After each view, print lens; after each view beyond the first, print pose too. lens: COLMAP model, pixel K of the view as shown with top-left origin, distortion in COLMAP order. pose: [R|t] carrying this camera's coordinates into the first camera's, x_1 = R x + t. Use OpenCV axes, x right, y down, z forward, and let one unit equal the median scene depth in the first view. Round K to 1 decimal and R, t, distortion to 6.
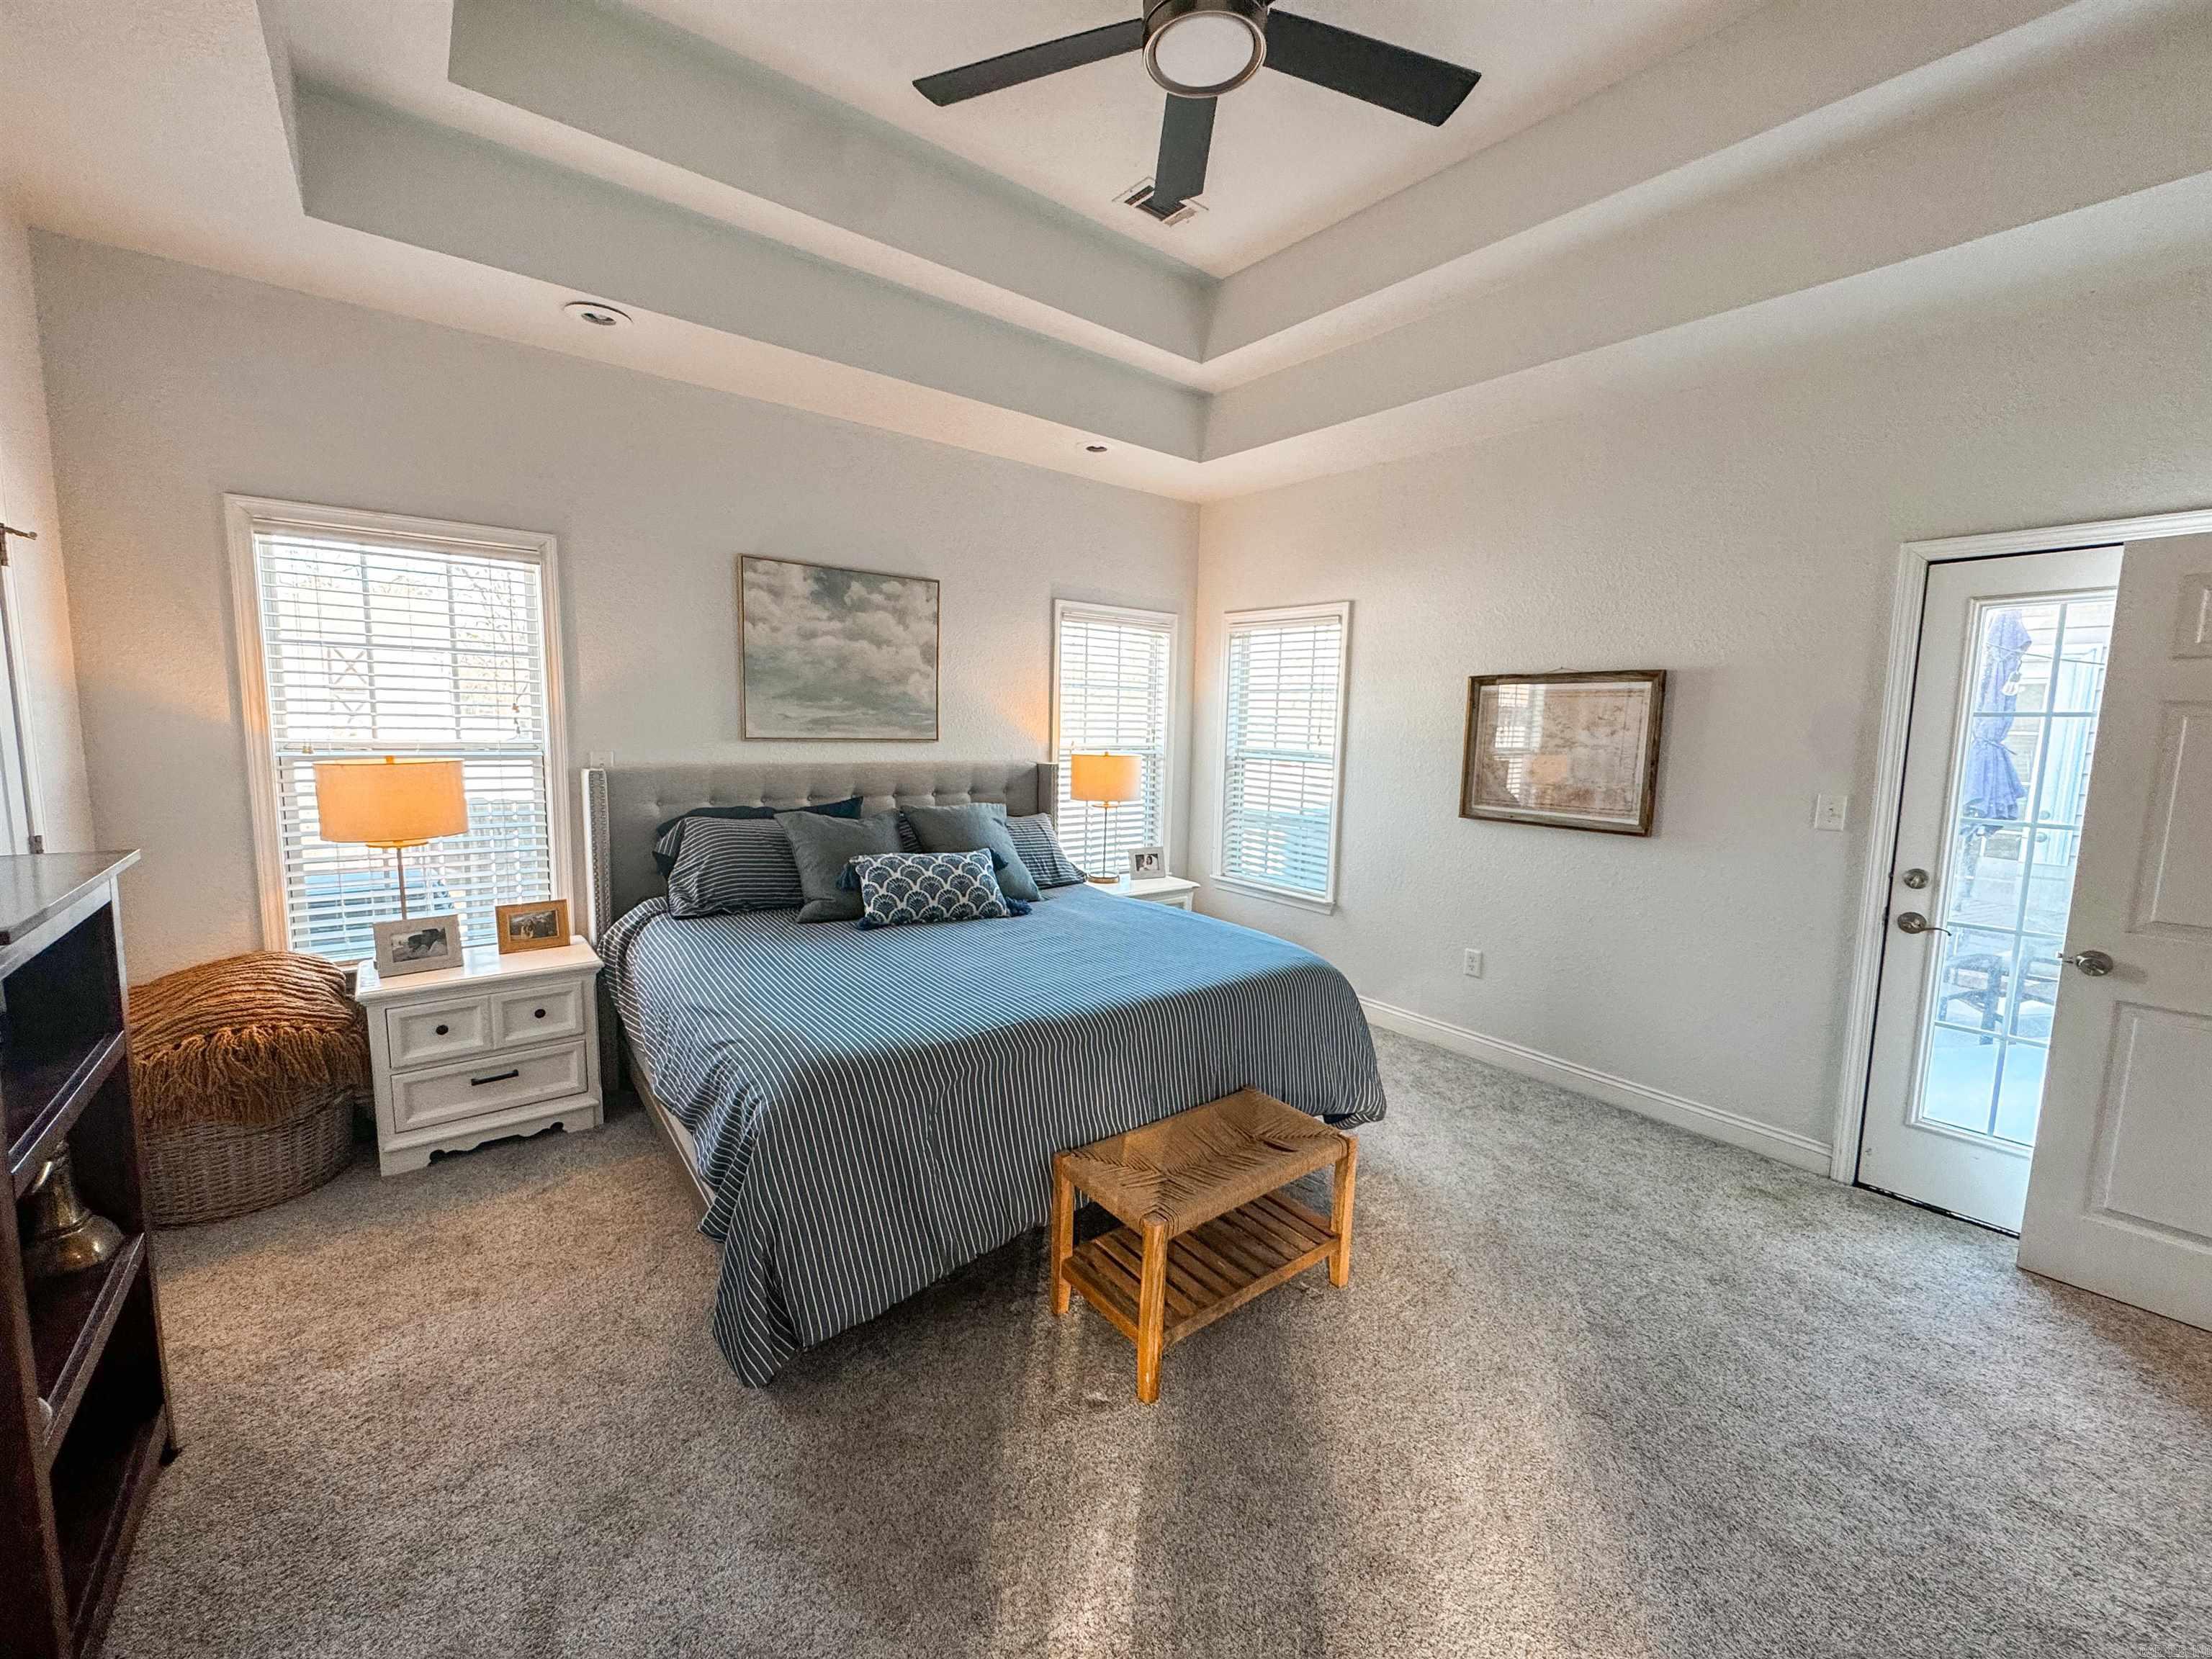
lens RADIAL K [[889.8, 0, 1106.0], [0, 889.8, 829.5], [0, 0, 1]] dist [-0.000417, 0.000083]
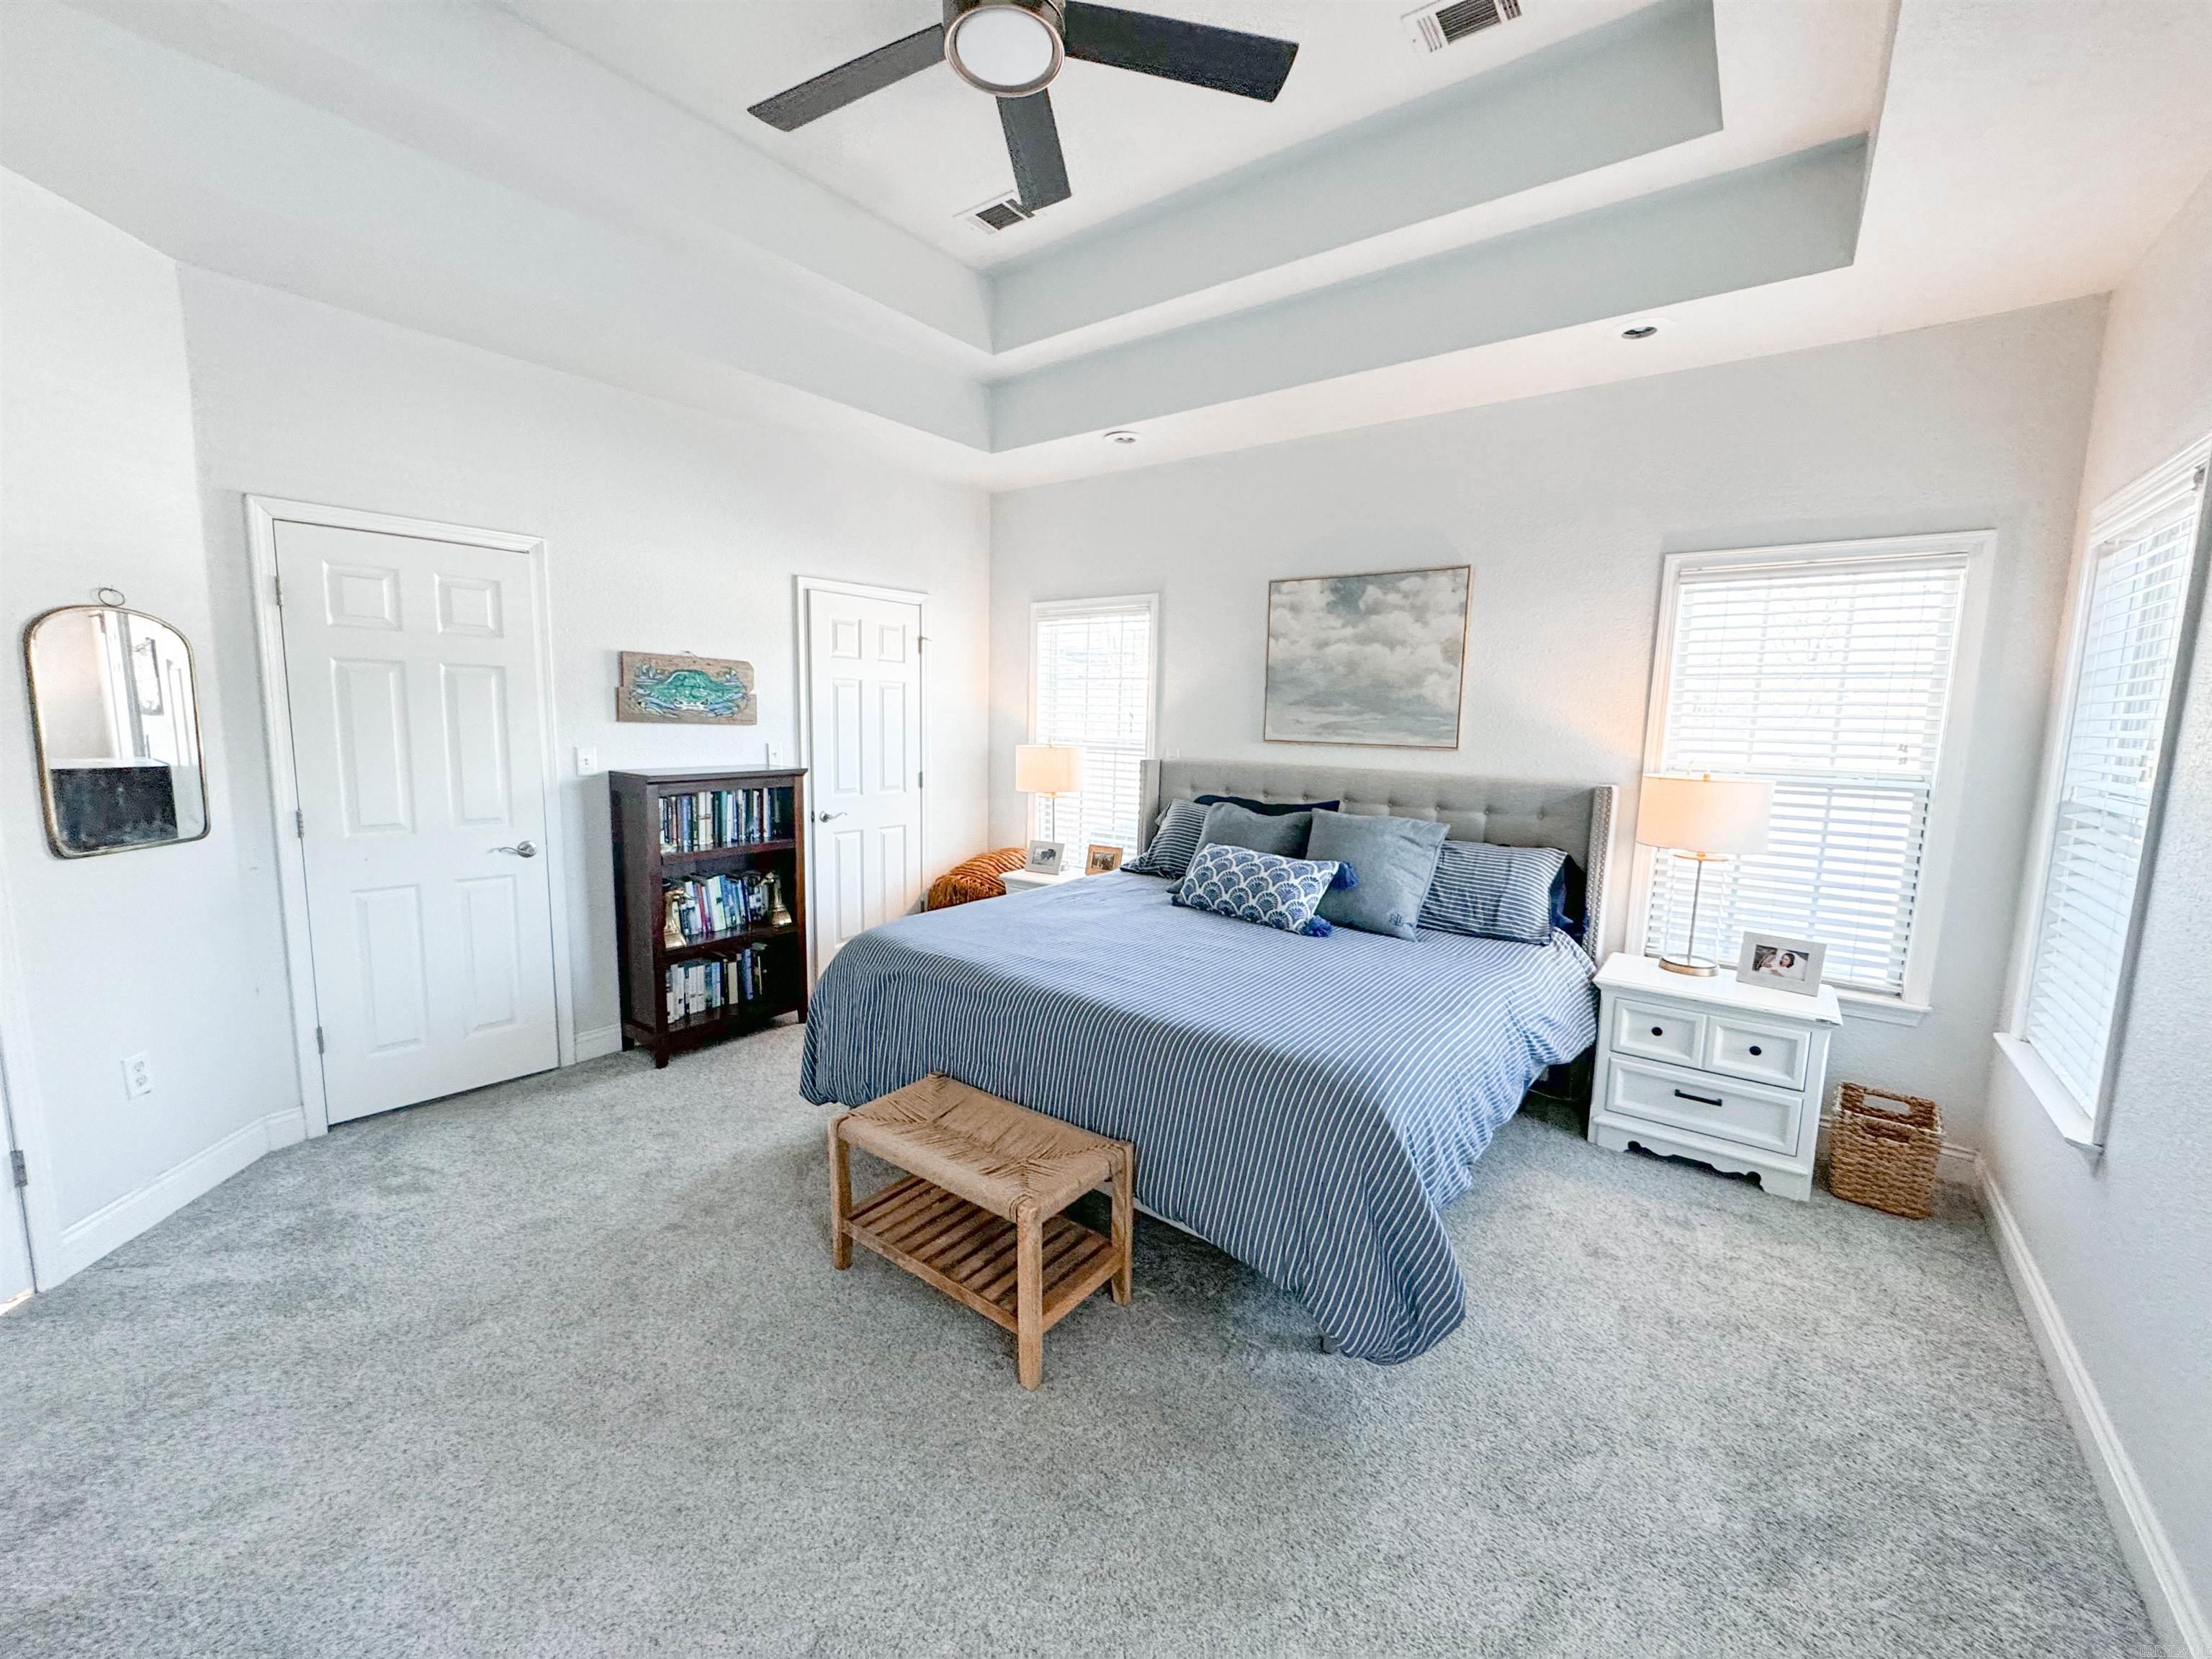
lens RADIAL K [[886.3, 0, 1102.0], [0, 886.3, 826.8], [0, 0, 1]] dist [-0.001563, -0.000058]
pose [[0.251163, 0.103659, -0.962378, 0.617497], [-0.134134, 0.988384, 0.071454, -0.042735], [0.958606, 0.111142, 0.262150, 0.480680]]
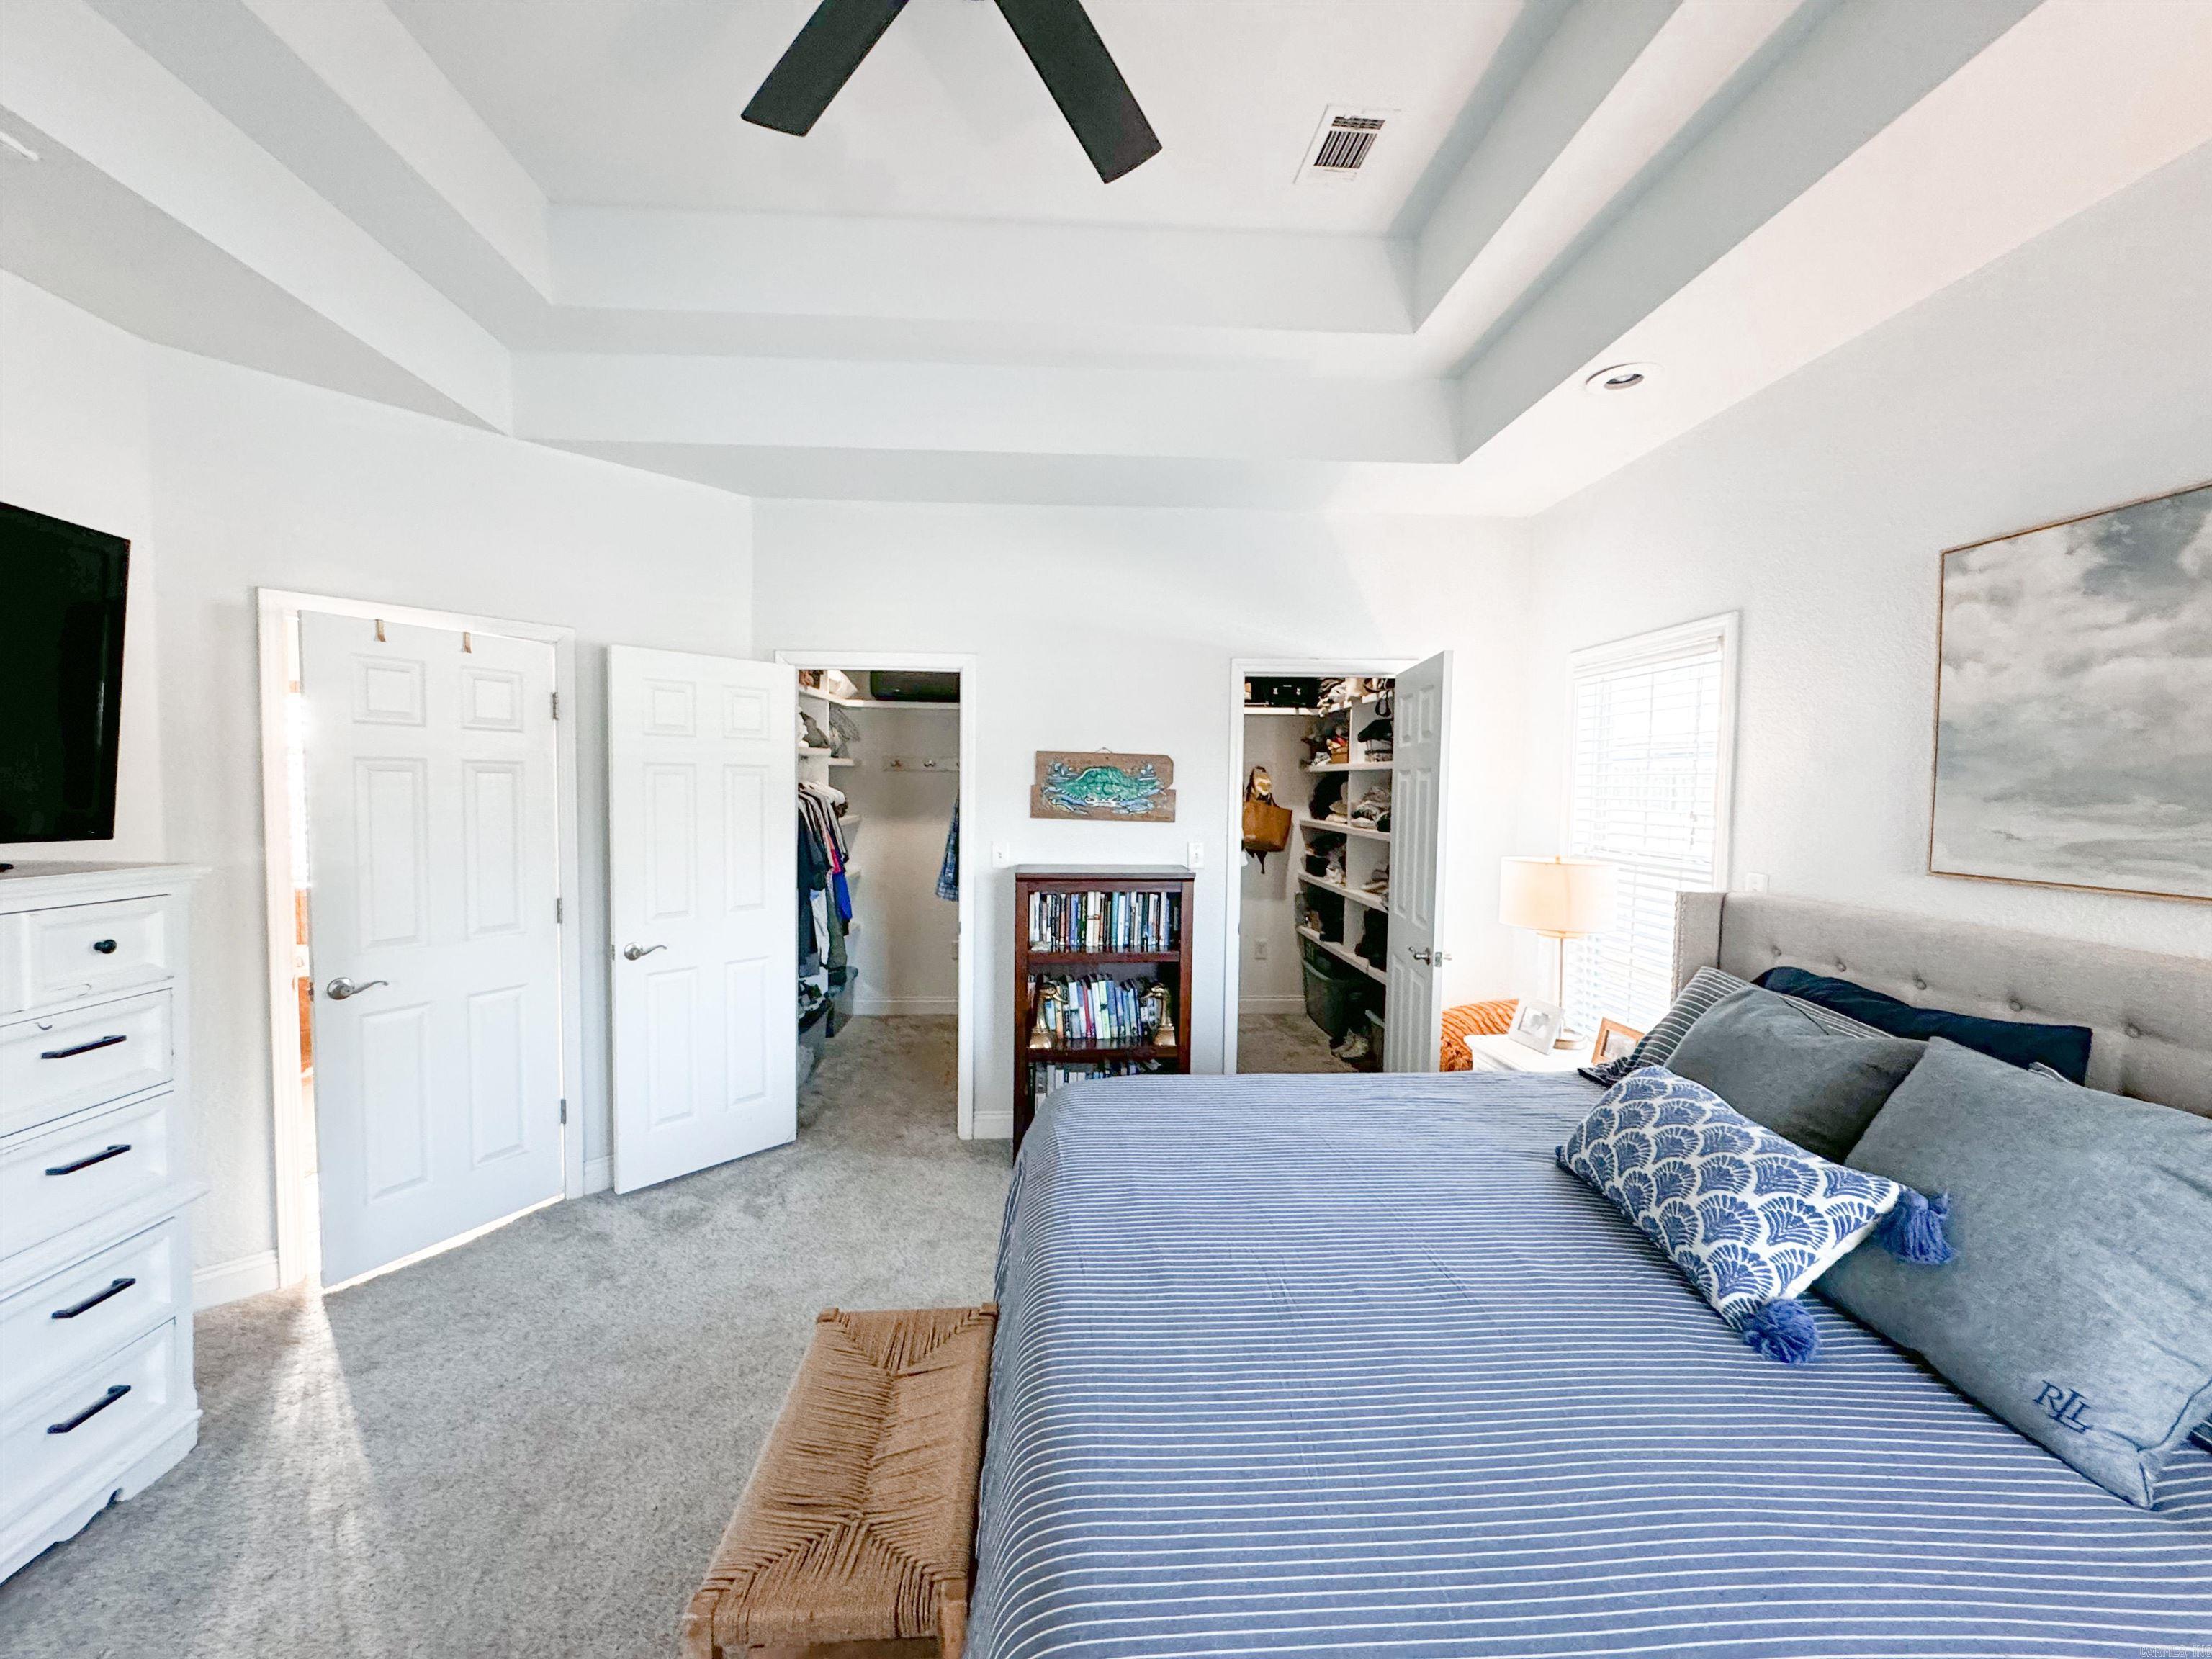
lens RADIAL K [[886.3, 0, 1102.0], [0, 886.3, 826.8], [0, 0, 1]] dist [-0.001563, -0.000058]
pose [[-0.572339, 0.004462, -0.820005, 0.332399], [-0.128655, 0.987112, 0.095168, -0.109614], [0.809862, 0.159966, -0.564389, 0.834747]]
